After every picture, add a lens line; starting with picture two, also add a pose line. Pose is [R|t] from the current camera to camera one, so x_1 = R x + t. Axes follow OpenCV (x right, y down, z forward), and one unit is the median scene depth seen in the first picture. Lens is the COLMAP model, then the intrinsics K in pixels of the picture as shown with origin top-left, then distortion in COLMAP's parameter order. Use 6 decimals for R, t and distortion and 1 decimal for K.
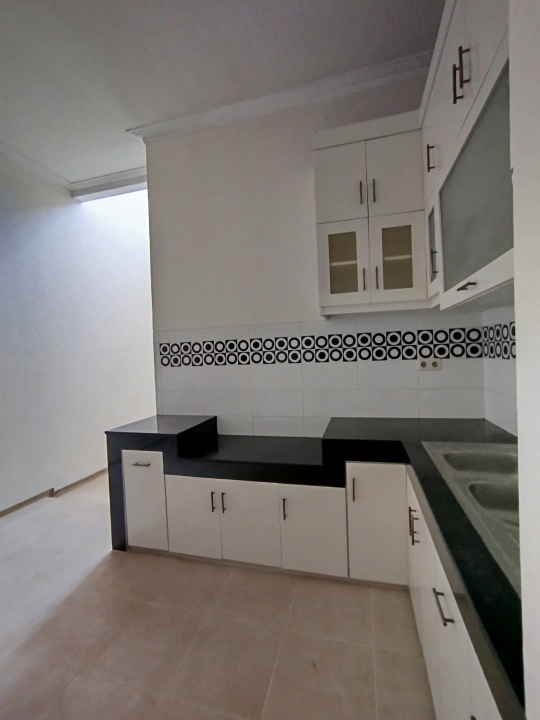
lens RADIAL K [[344.0, 0, 270.0], [0, 344.0, 360.0], [0, 0, 1]] dist [-0.037934, -0.000073]
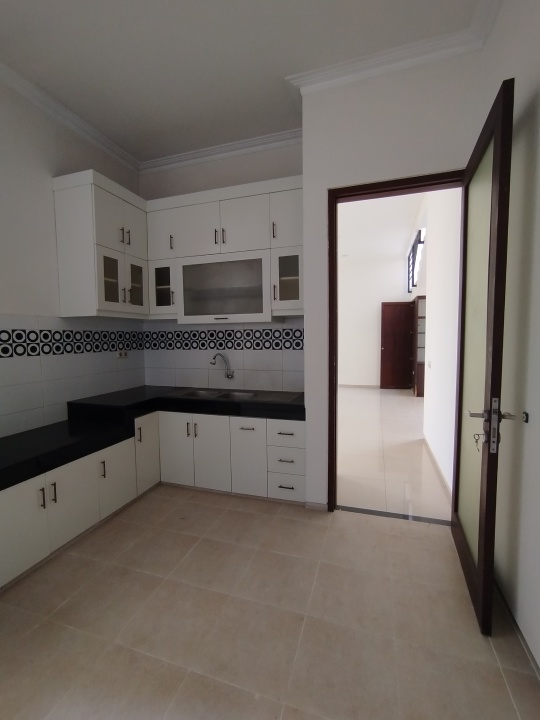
lens RADIAL K [[333.5, 0, 270.0], [0, 333.5, 360.0], [0, 0, 1]] dist [-0.053550, 0.041265]
pose [[0.032979, -0.025179, 0.999139, -0.995954], [0.043914, 0.998754, 0.023720, 0.032883], [-0.998491, 0.043094, 0.034044, 0.297899]]
